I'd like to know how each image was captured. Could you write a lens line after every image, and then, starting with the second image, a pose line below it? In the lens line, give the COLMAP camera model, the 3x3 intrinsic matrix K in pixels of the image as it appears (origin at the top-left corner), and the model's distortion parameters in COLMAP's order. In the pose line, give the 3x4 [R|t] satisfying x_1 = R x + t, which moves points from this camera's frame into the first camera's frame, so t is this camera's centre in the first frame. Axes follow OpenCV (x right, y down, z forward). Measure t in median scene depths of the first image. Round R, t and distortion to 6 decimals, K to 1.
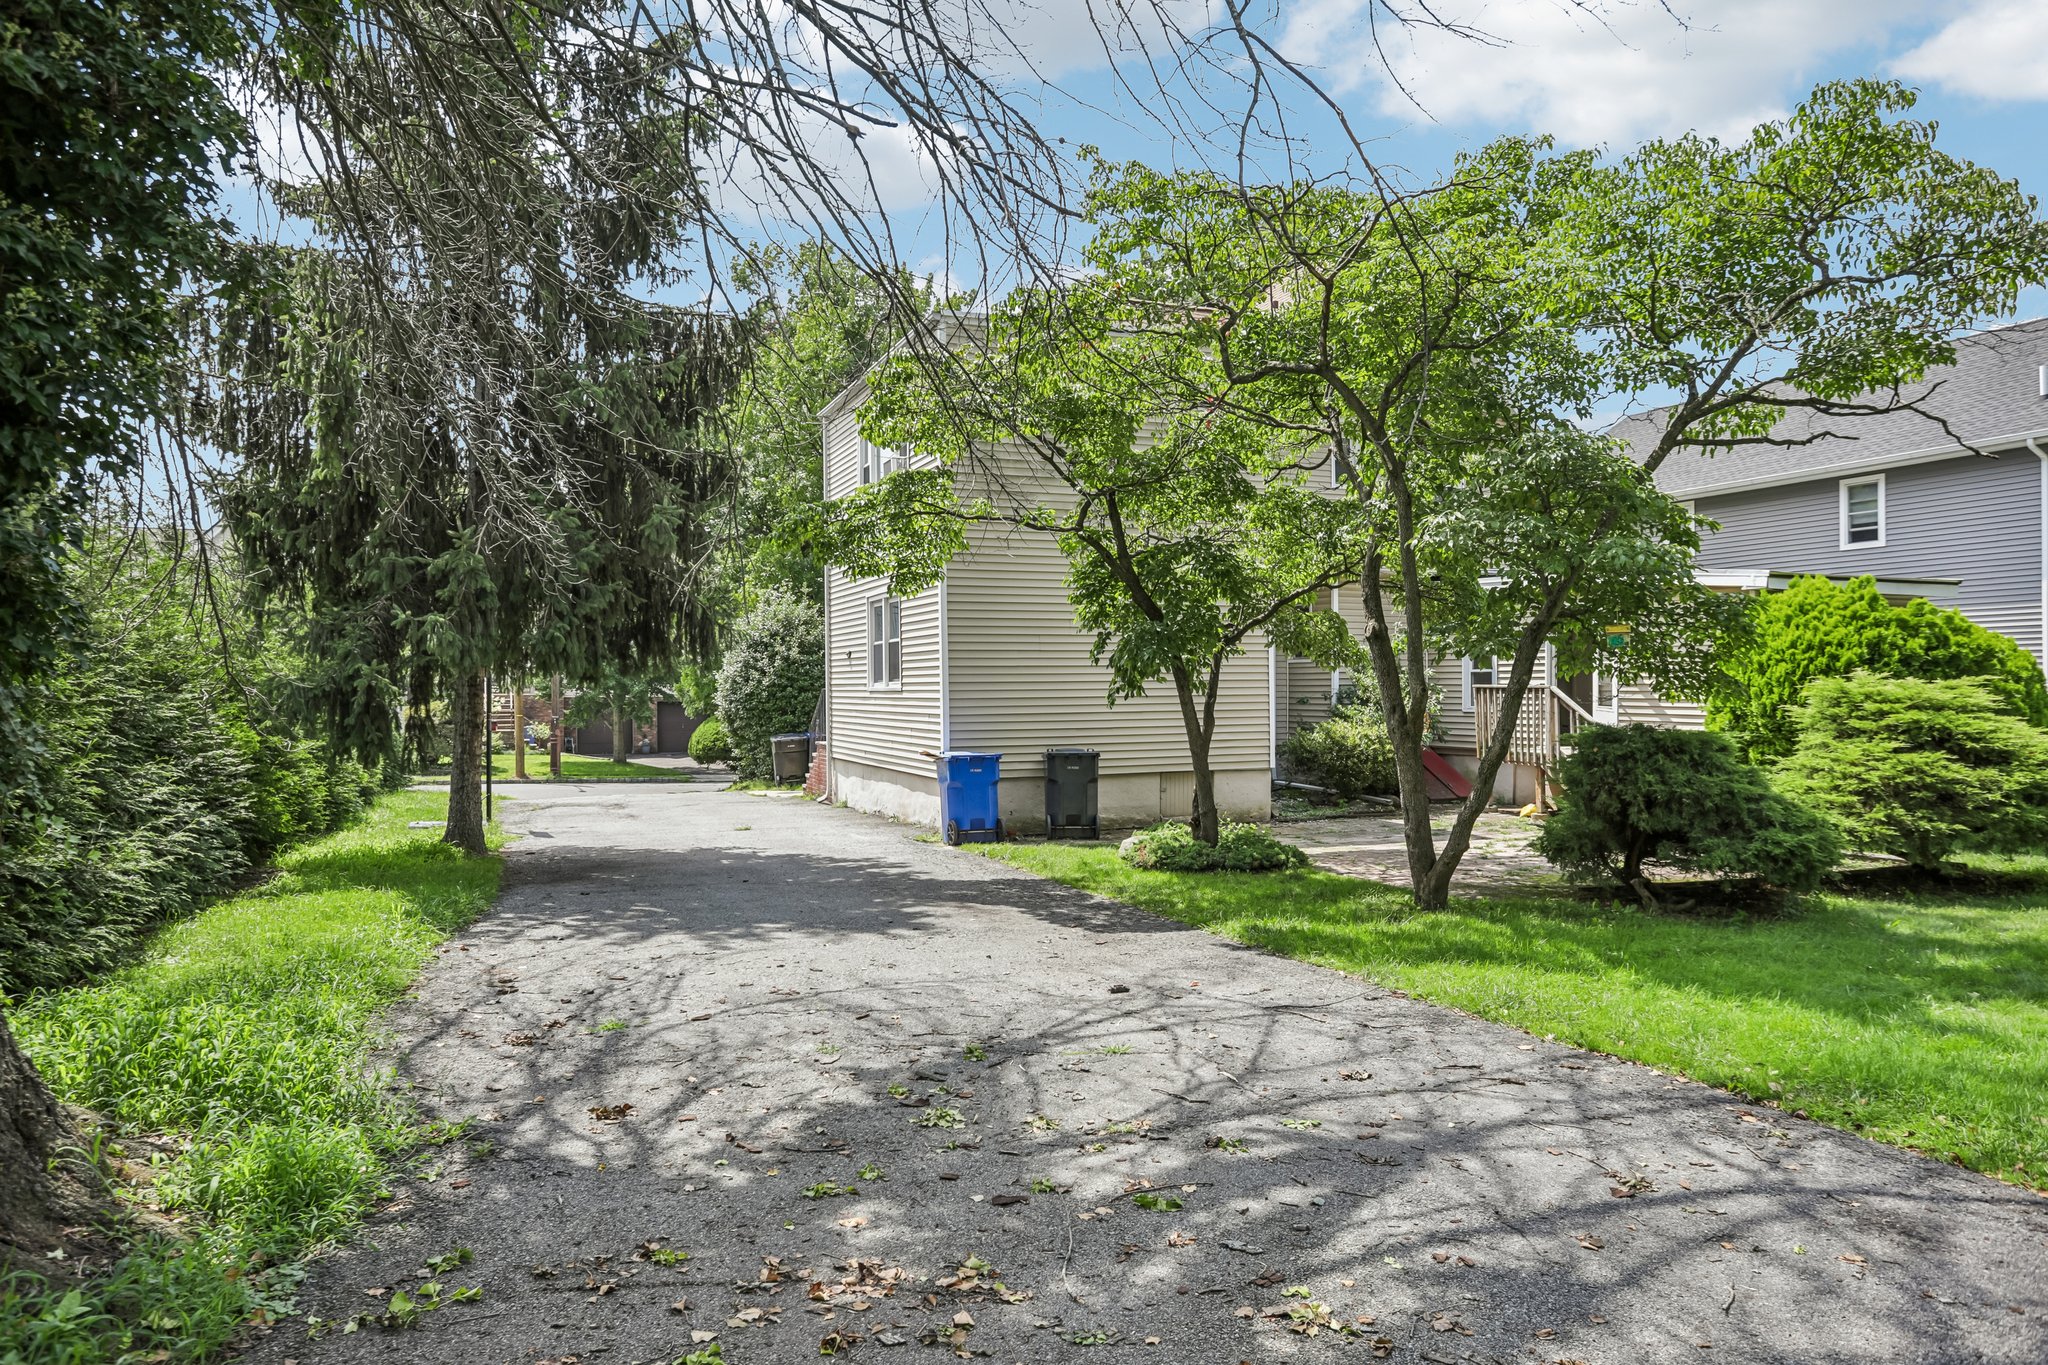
lens RADIAL K [[1378.3, 0, 1019.6], [0, 1378.3, 685.9], [0, 0, 1]] dist [-0.001961, 0.000742]
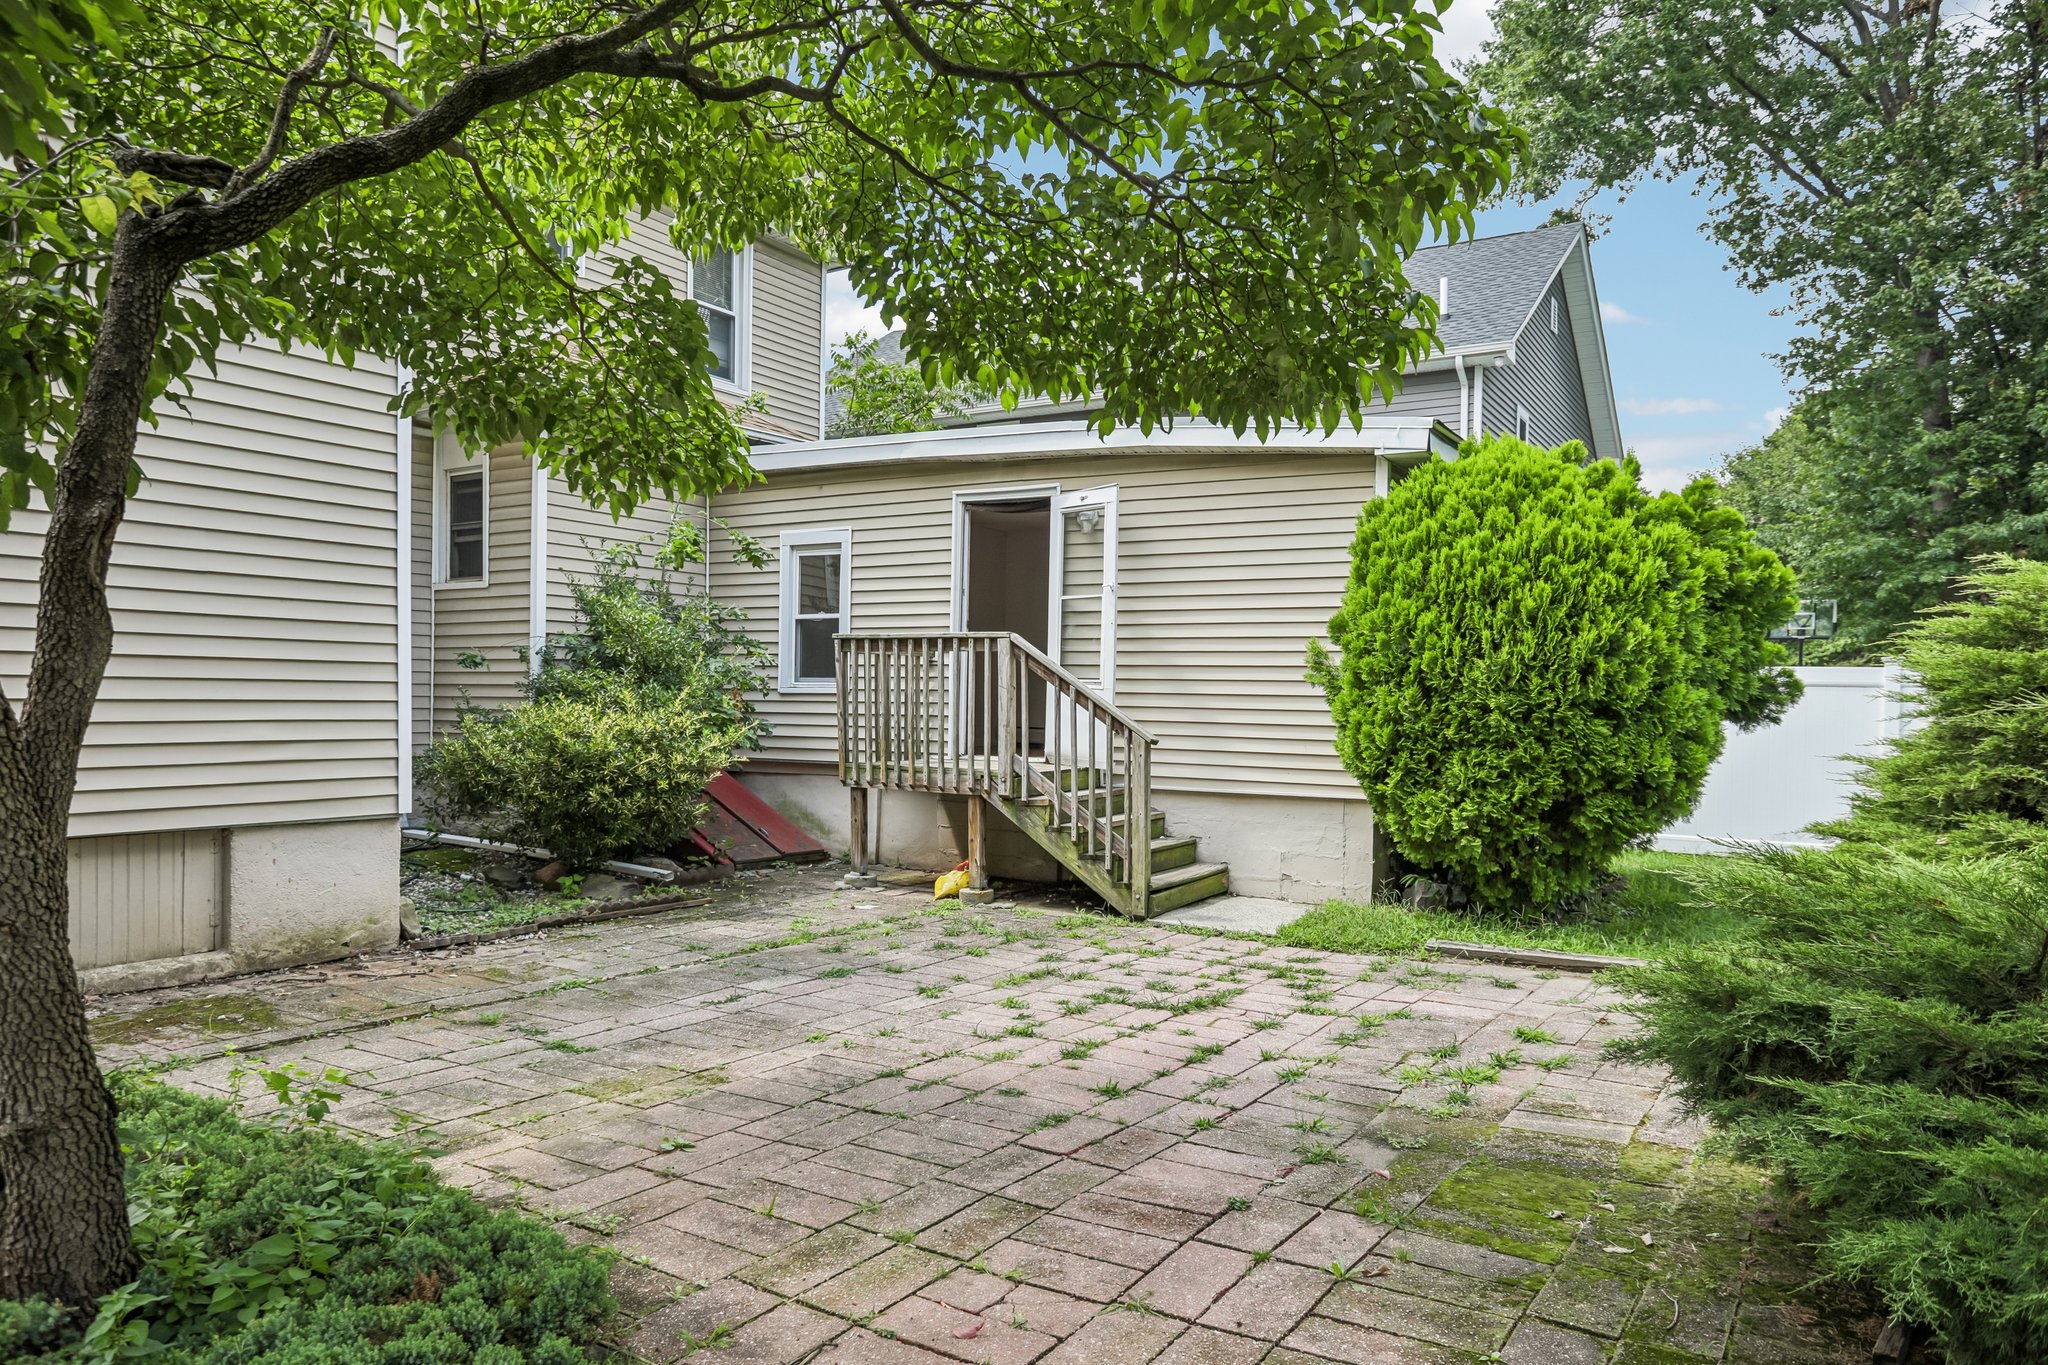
lens RADIAL K [[1378.3, 0, 1018.1], [0, 1378.3, 687.2], [0, 0, 1]] dist [-0.001961, 0.000742]
pose [[0.816758, 0.014918, 0.576788, 0.094881], [-0.016702, 0.999858, -0.002210, 0.019796], [-0.576739, -0.007828, 0.816891, 0.557430]]
